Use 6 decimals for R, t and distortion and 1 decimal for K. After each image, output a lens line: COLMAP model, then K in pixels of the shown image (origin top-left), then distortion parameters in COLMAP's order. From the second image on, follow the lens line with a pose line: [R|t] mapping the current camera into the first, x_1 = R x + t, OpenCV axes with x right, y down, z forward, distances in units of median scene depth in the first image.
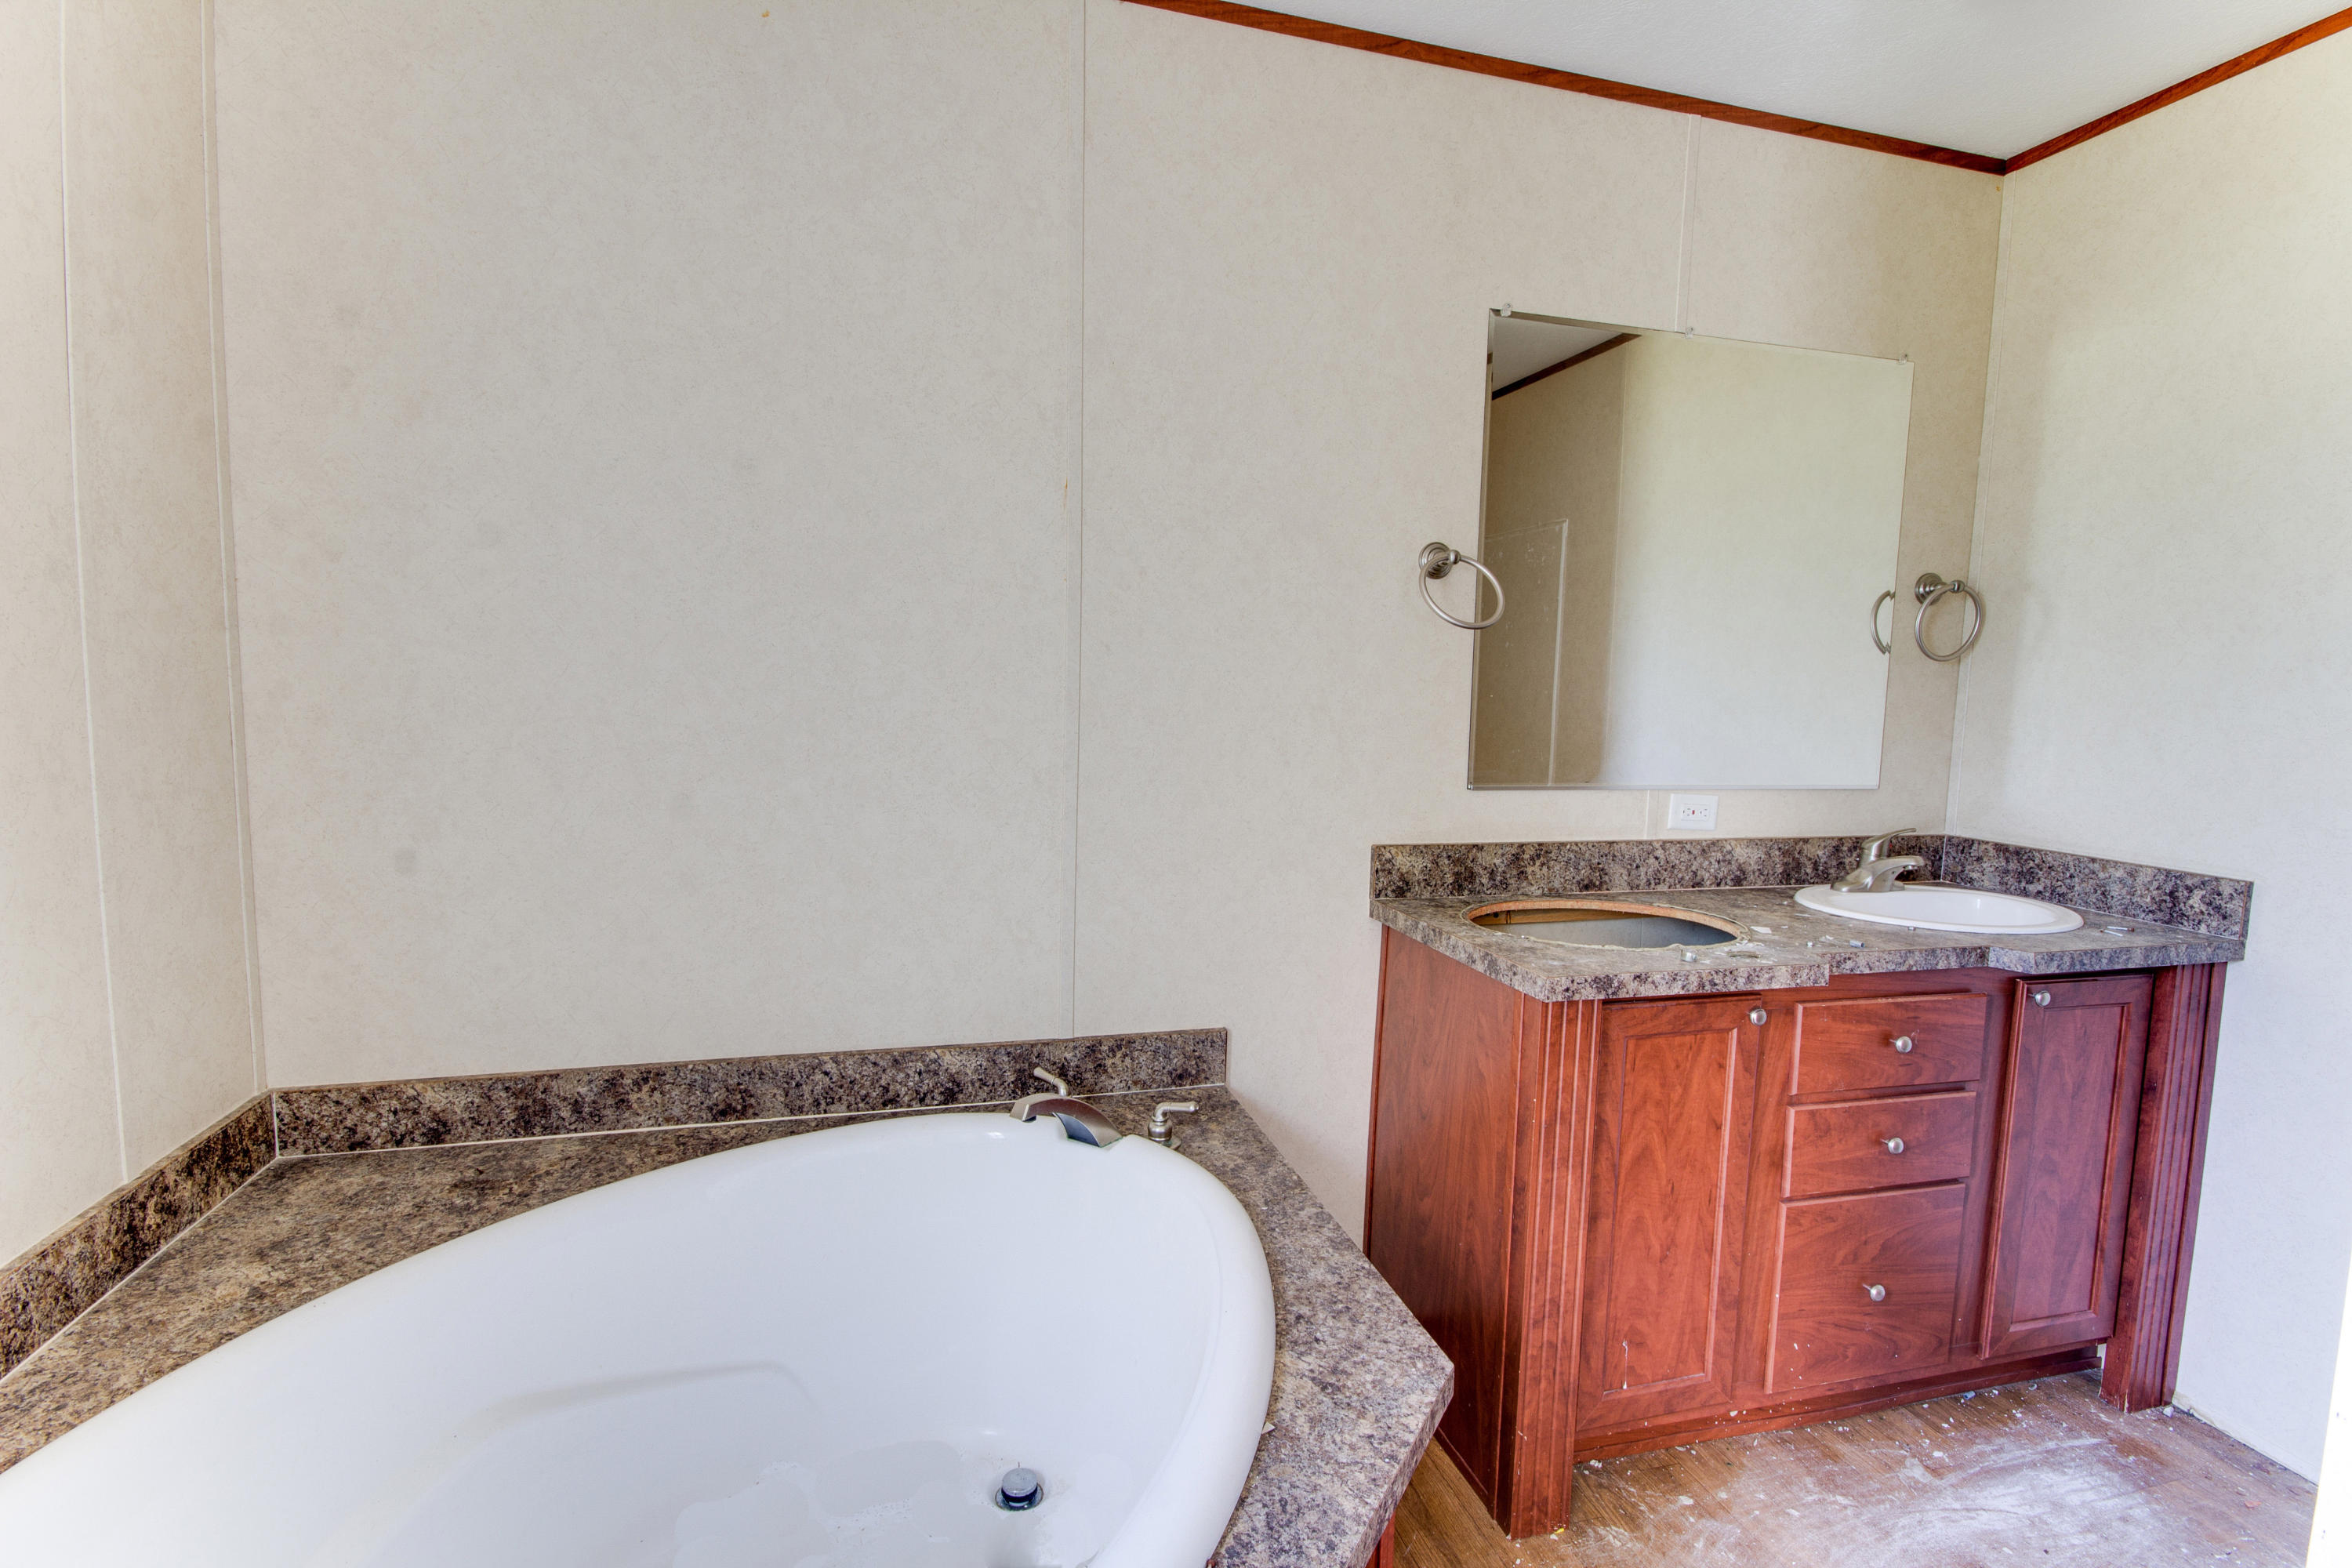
lens RADIAL K [[1090.4, 0, 1167.3], [0, 1090.4, 785.2], [0, 0, 1]] dist [0.000012, -0.005087]
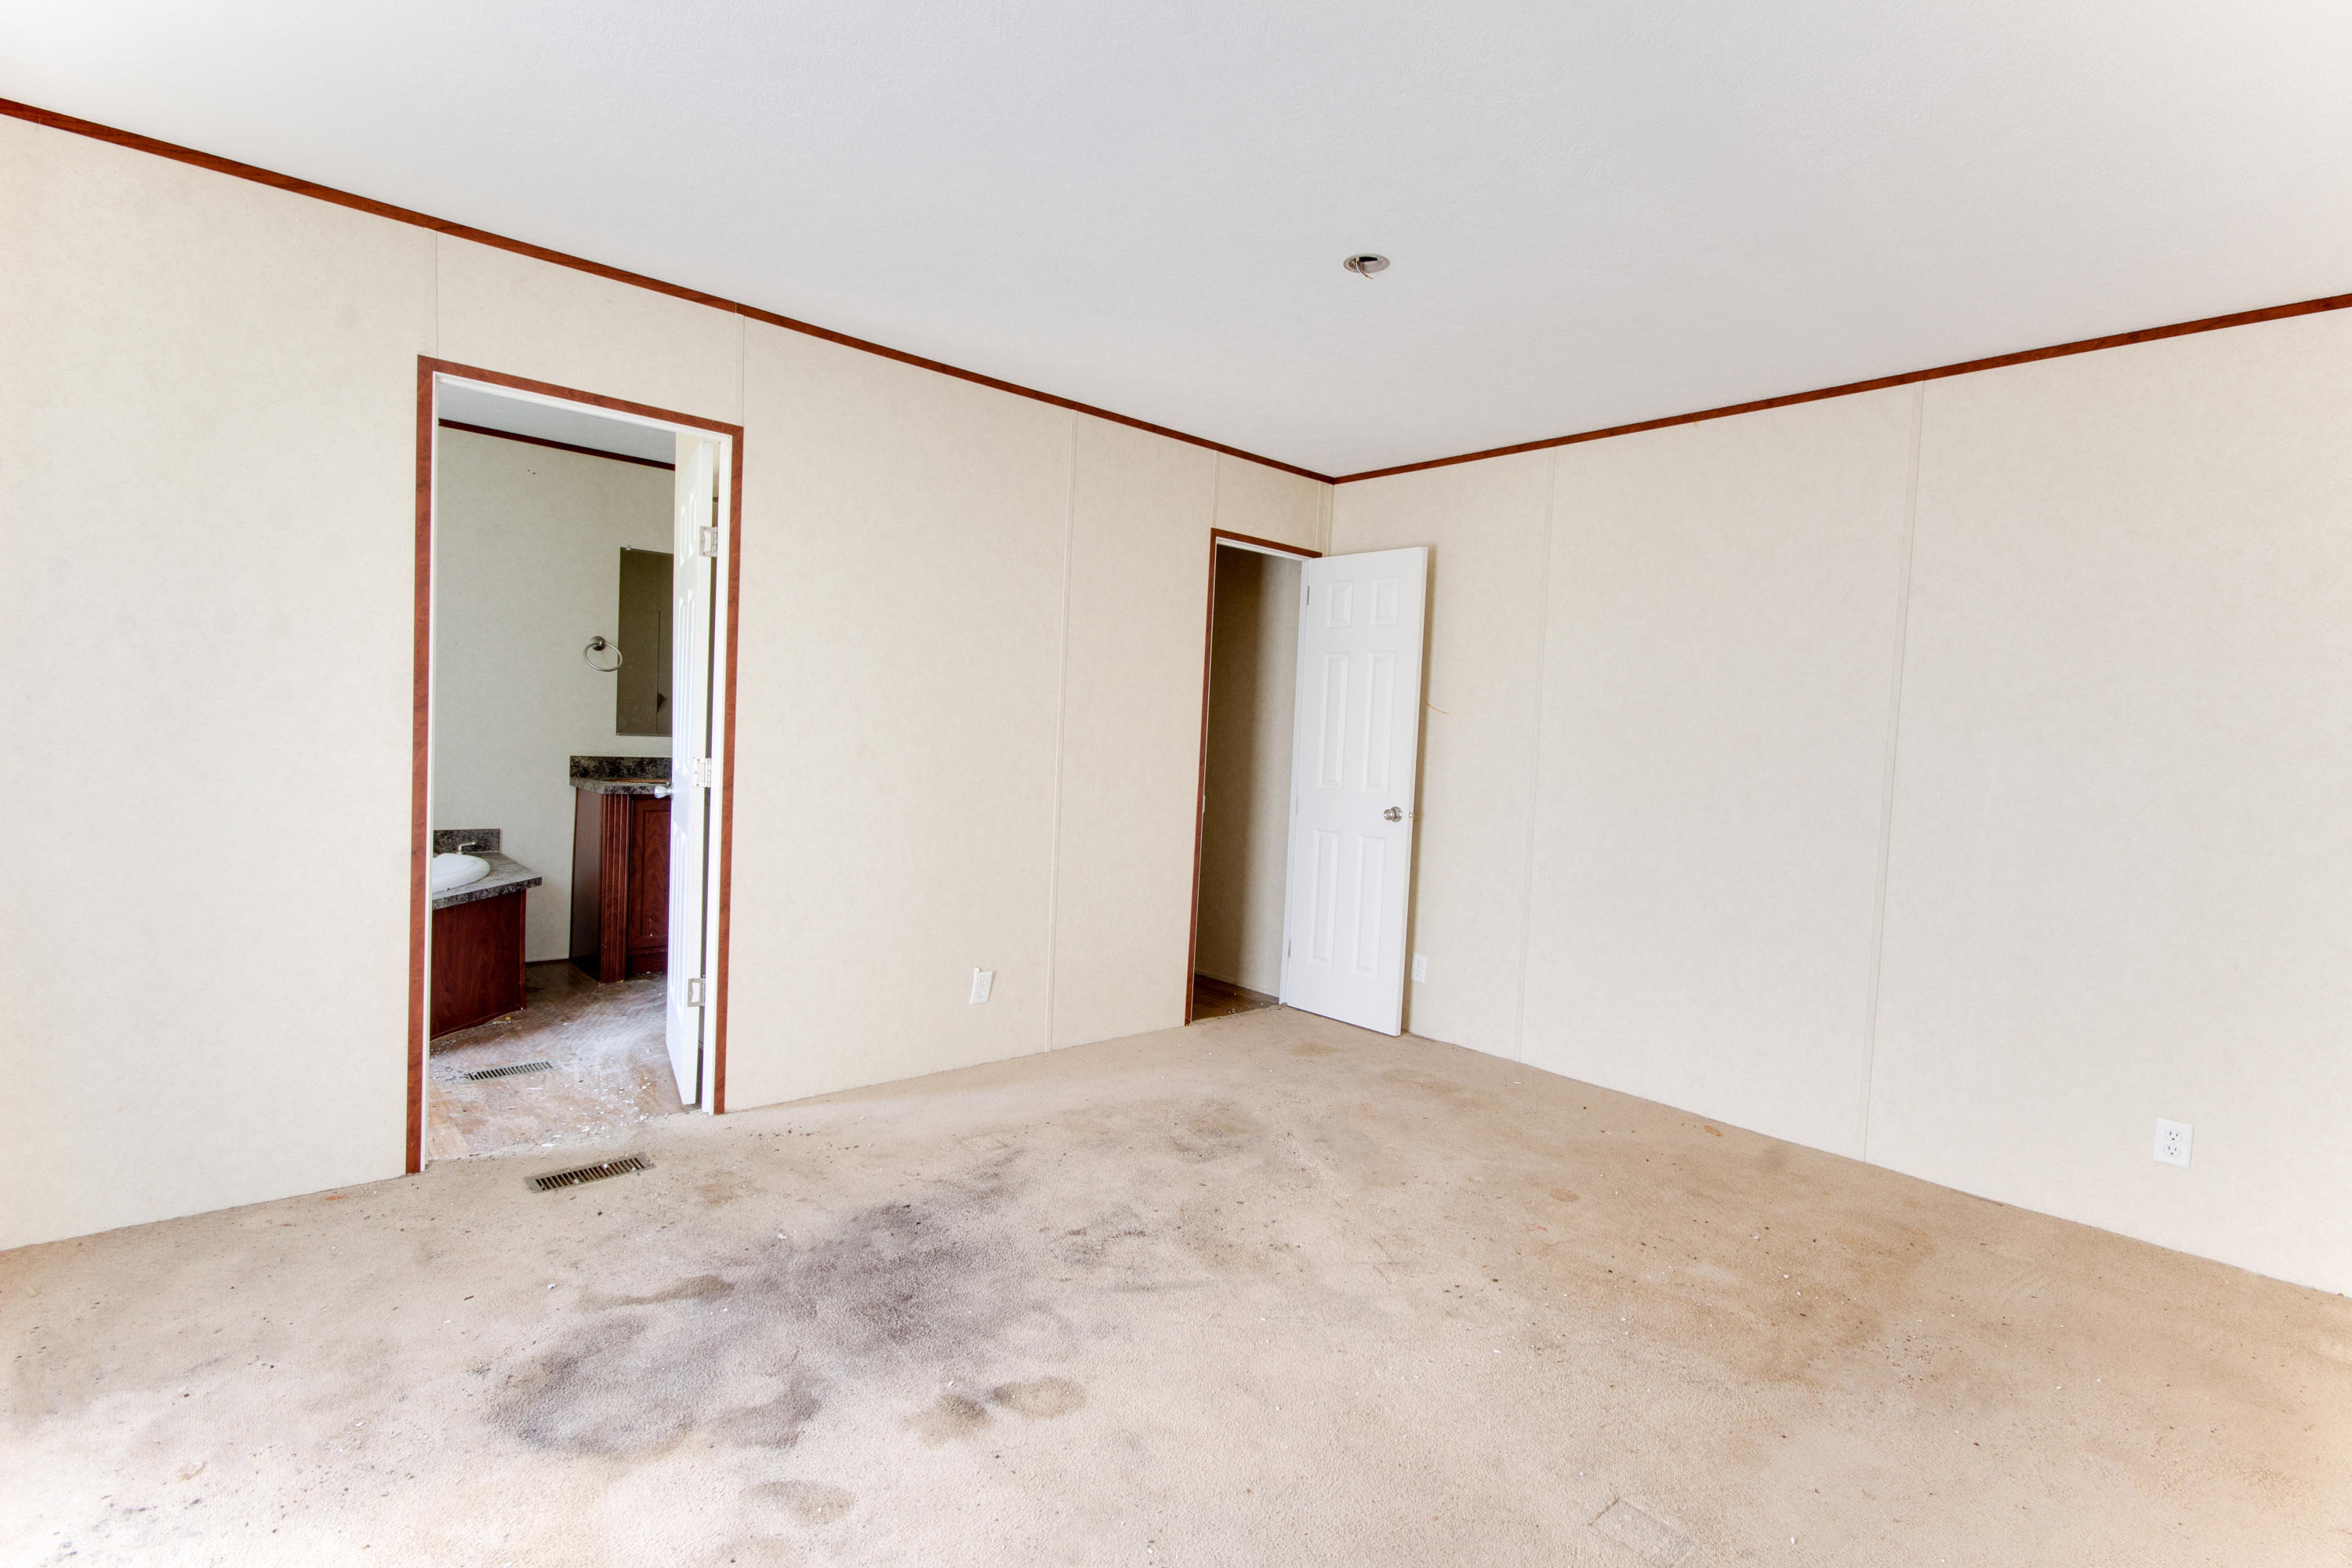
lens RADIAL K [[1090.4, 0, 1191.1], [0, 1090.4, 791.9], [0, 0, 1]] dist [0.000012, -0.005087]
pose [[0.889396, -0.002893, 0.457129, 0.310733], [0.013615, 0.999704, -0.020163, 0.206643], [-0.456936, 0.024157, 0.889172, -1.859392]]
